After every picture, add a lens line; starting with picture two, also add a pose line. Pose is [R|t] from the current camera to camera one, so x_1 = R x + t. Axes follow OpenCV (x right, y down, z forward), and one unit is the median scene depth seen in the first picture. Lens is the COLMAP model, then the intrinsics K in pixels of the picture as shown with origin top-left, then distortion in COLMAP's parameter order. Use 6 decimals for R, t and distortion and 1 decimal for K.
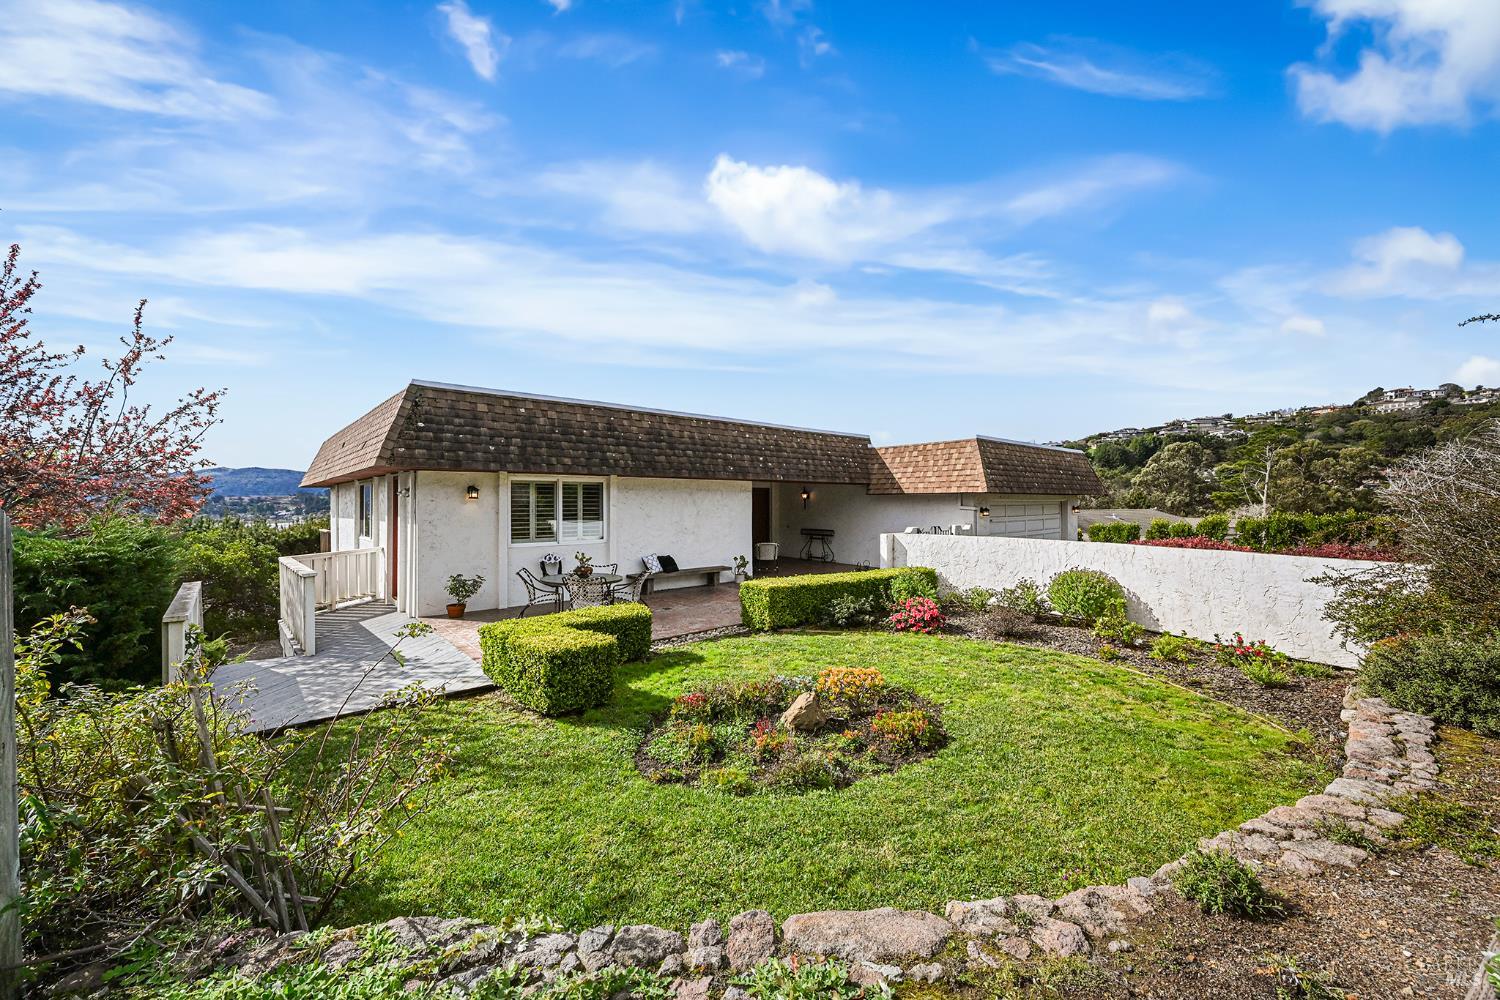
lens RADIAL K [[596.9, 0, 750.0], [0, 596.9, 500.0], [0, 0, 1]] dist [-0.000335, -0.000299]
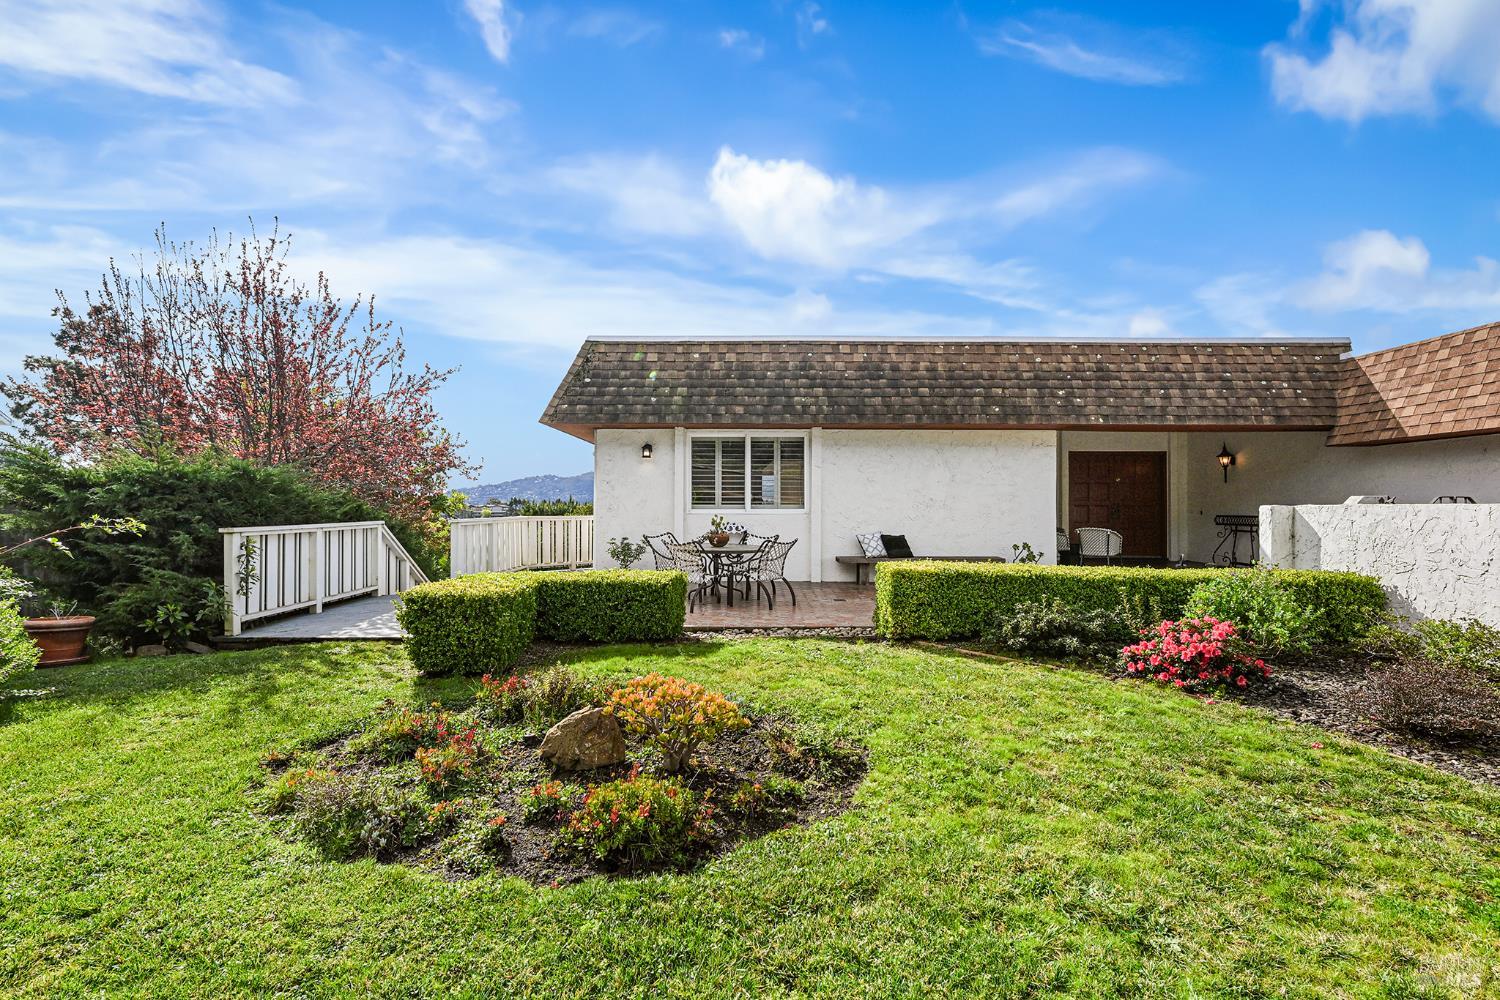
lens RADIAL K [[672.7, 0, 750.0], [0, 672.7, 500.0], [0, 0, 1]] dist [-0.001035, 0.000437]
pose [[0.740055, -0.003060, -0.672539, 0.300703], [-0.001471, 0.999980, -0.006168, 0.059406], [0.672544, 0.005554, 0.740036, 0.289313]]
